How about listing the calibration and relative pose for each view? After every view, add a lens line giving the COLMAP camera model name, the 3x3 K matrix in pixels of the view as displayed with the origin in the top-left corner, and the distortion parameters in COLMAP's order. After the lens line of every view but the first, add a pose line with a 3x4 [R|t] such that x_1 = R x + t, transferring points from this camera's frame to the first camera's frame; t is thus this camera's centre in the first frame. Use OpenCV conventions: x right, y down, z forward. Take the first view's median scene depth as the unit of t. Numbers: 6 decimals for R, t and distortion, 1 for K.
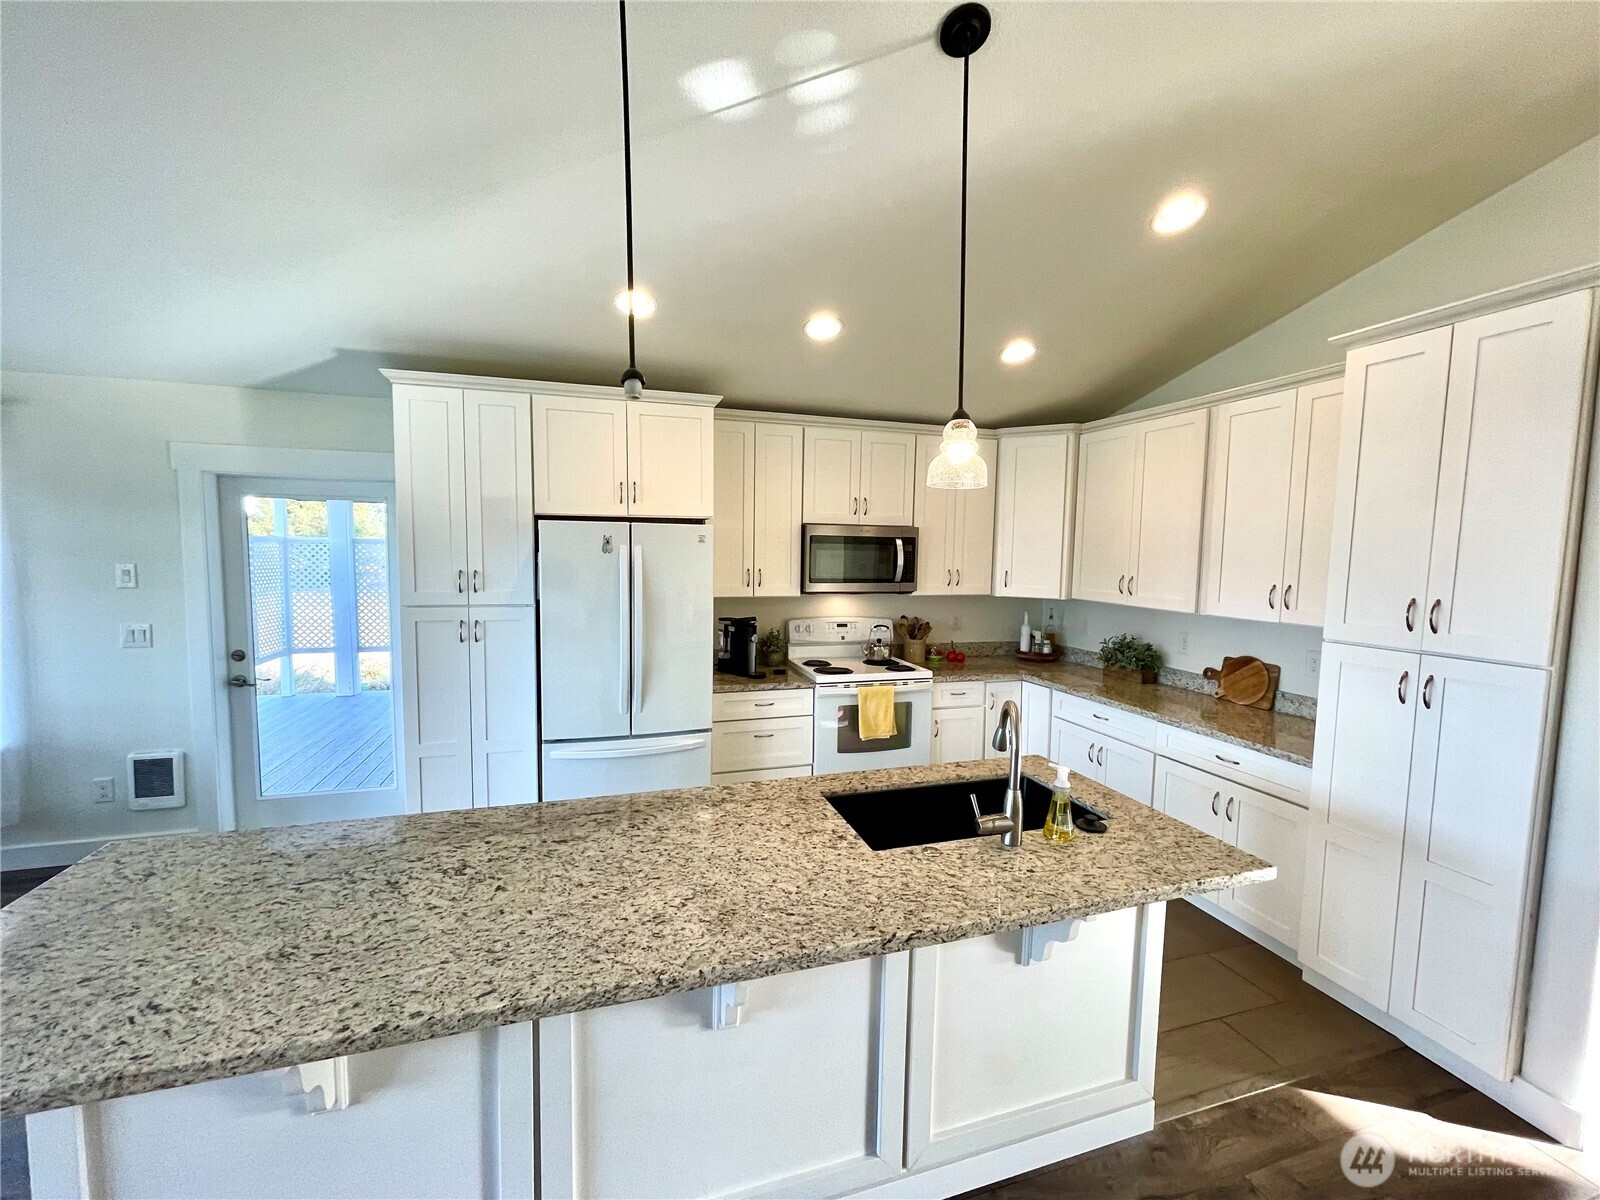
lens RADIAL K [[645.6, 0, 795.1], [0, 645.6, 601.0], [0, 0, 1]] dist [-0.002510, -0.000192]
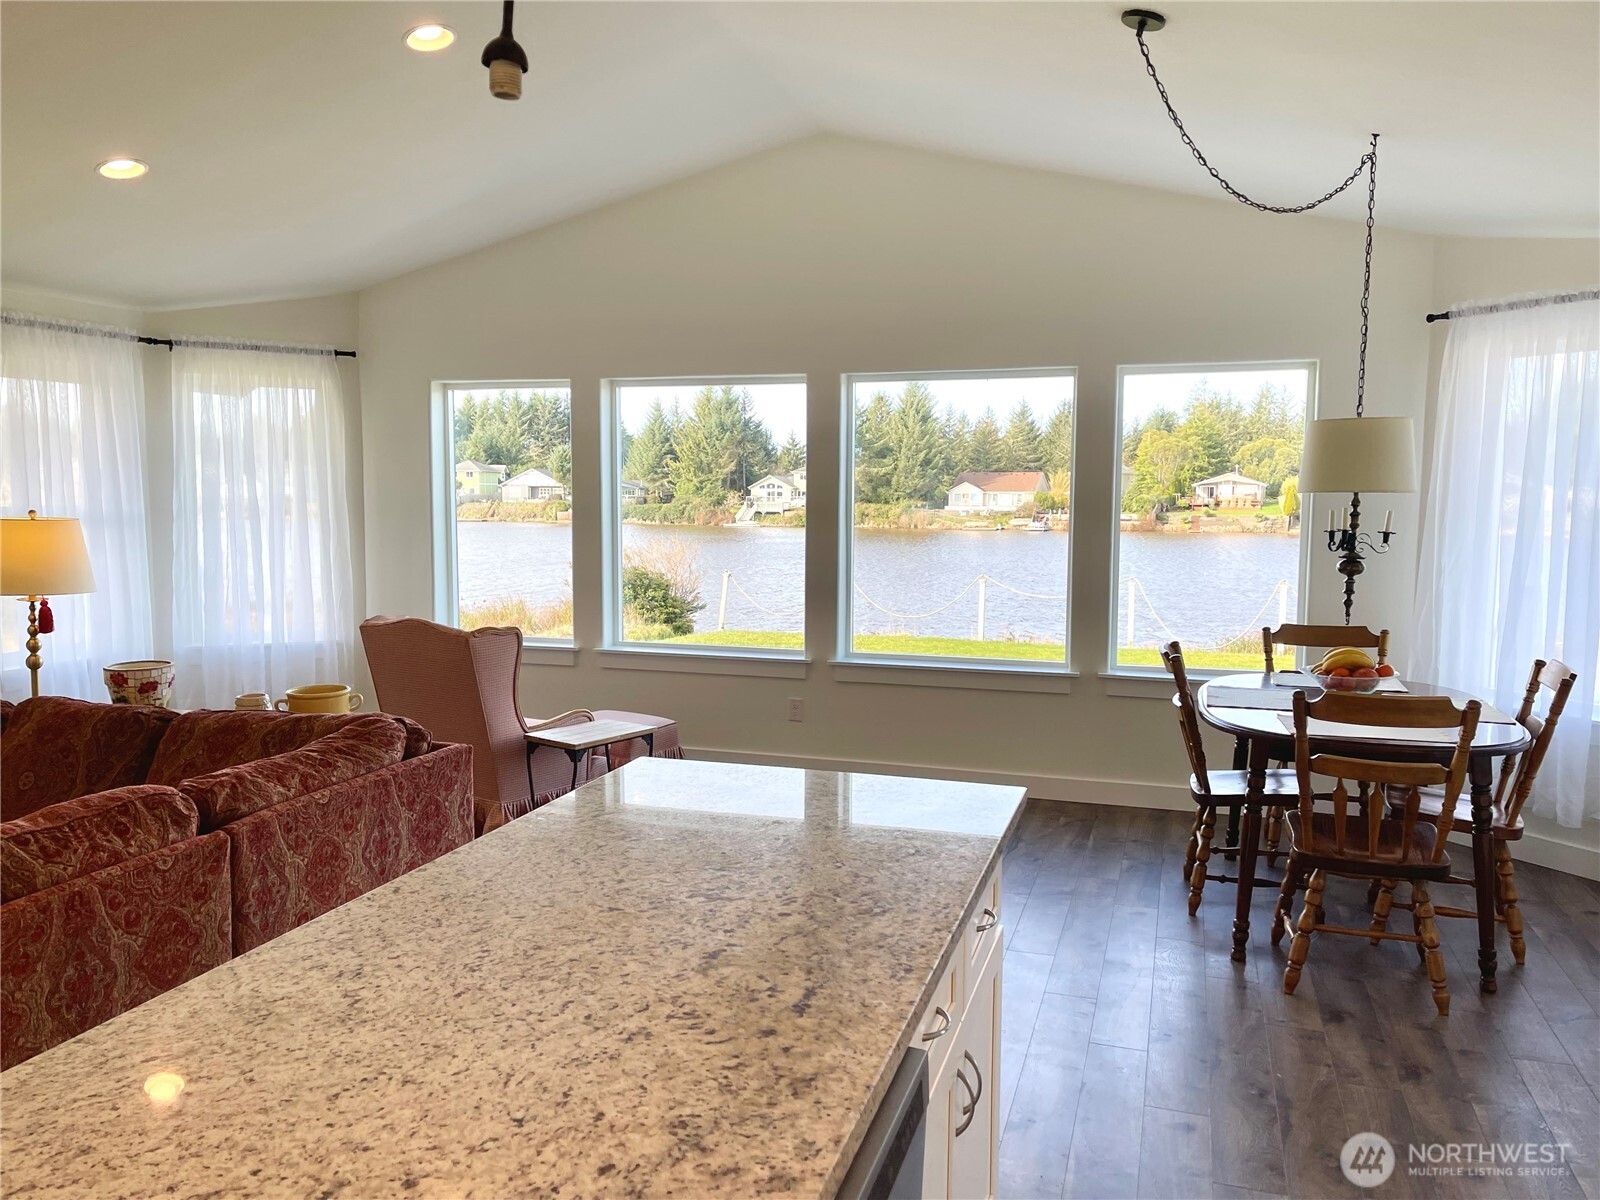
lens RADIAL K [[1204.5, 0, 791.7], [0, 1204.5, 608.9], [0, 0, 1]] dist [0.090917, -0.118852]
pose [[-0.575253, 0.060812, -0.815712, 0.198747], [-0.077766, 0.988650, 0.128546, -0.020339], [0.814271, 0.137381, -0.563995, 0.792633]]
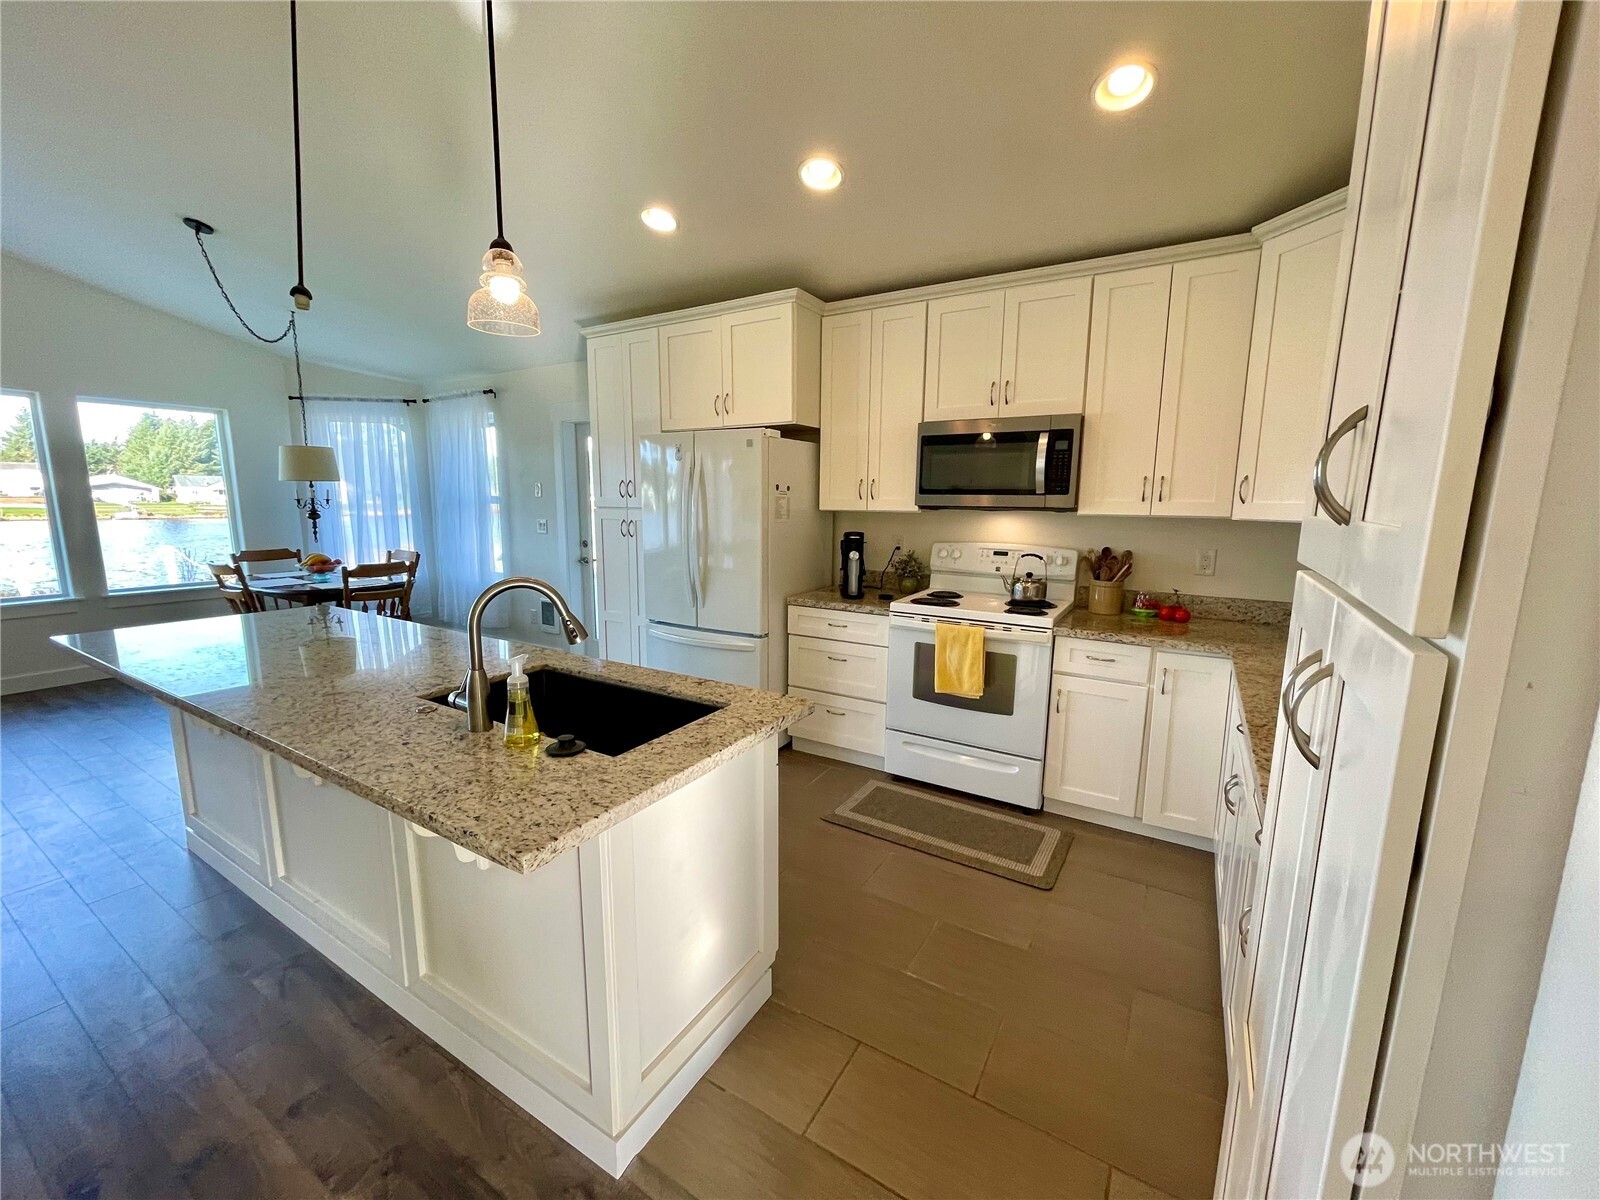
lens RADIAL K [[645.6, 0, 795.1], [0, 645.6, 601.0], [0, 0, 1]] dist [-0.002510, -0.000192]
pose [[0.659911, 0.110992, -0.743100, 0.653725], [-0.057863, 0.993599, 0.097021, 0.044034], [0.749112, -0.021027, 0.662109, 0.379996]]
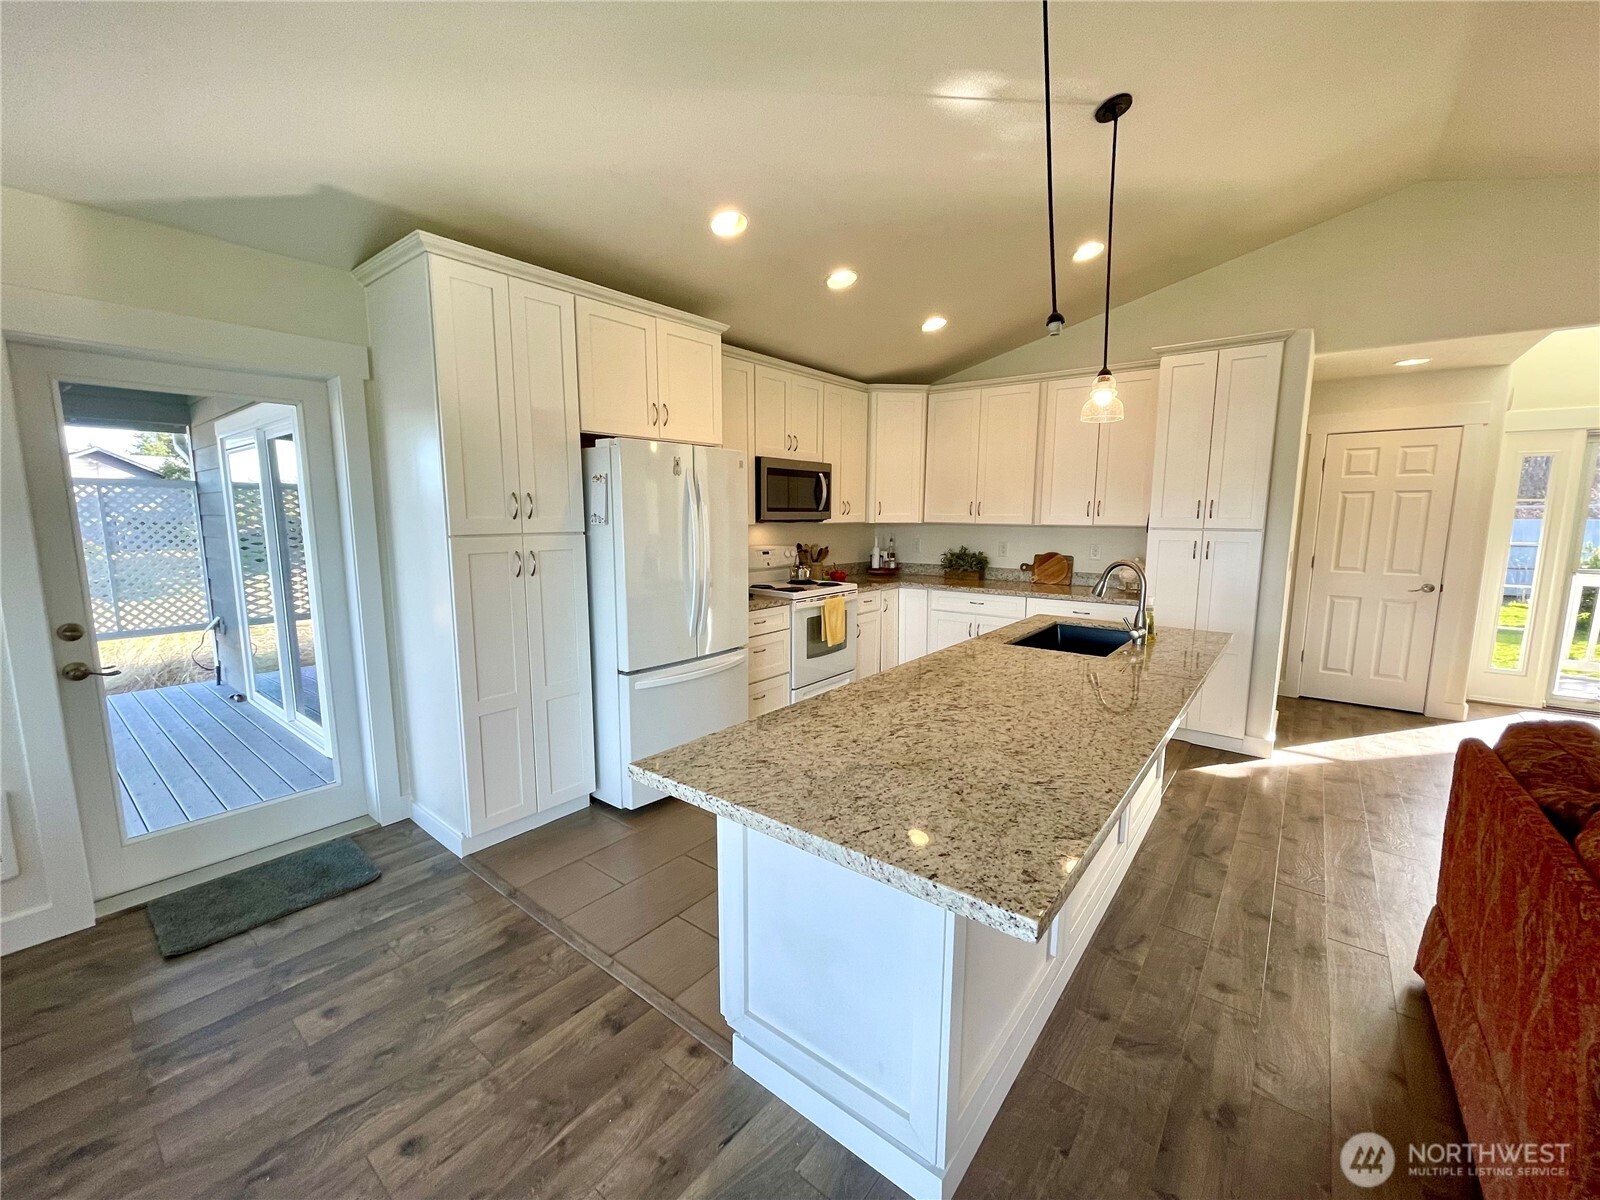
lens RADIAL K [[645.6, 0, 795.1], [0, 645.6, 601.0], [0, 0, 1]] dist [-0.002510, -0.000192]
pose [[0.829019, -0.090314, 0.551879, -0.657342], [0.055245, 0.995272, 0.079887, 0.045213], [-0.556485, -0.035739, 0.830089, 0.069251]]
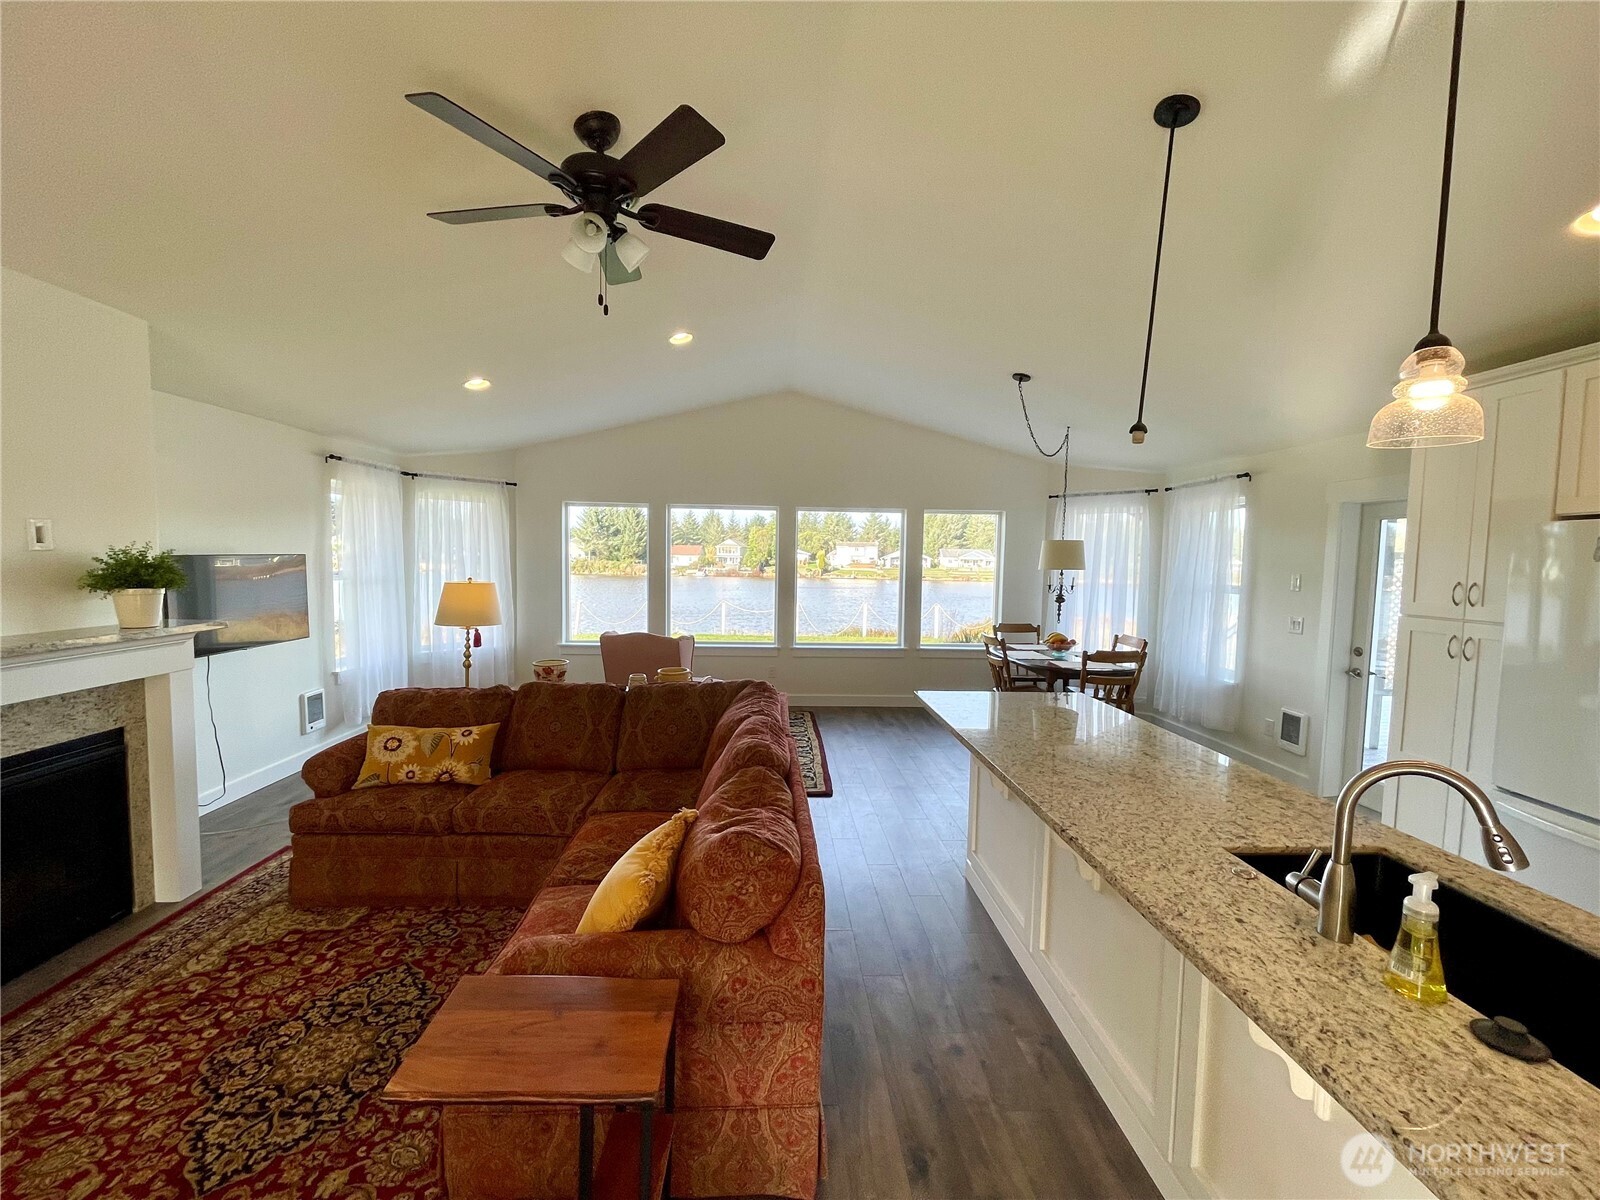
lens RADIAL K [[645.6, 0, 795.1], [0, 645.6, 601.0], [0, 0, 1]] dist [-0.002510, -0.000192]
pose [[-0.253933, 0.045582, -0.966147, 0.602025], [-0.095413, 0.992836, 0.071919, 0.004046], [0.962504, 0.110445, -0.247765, 0.286961]]
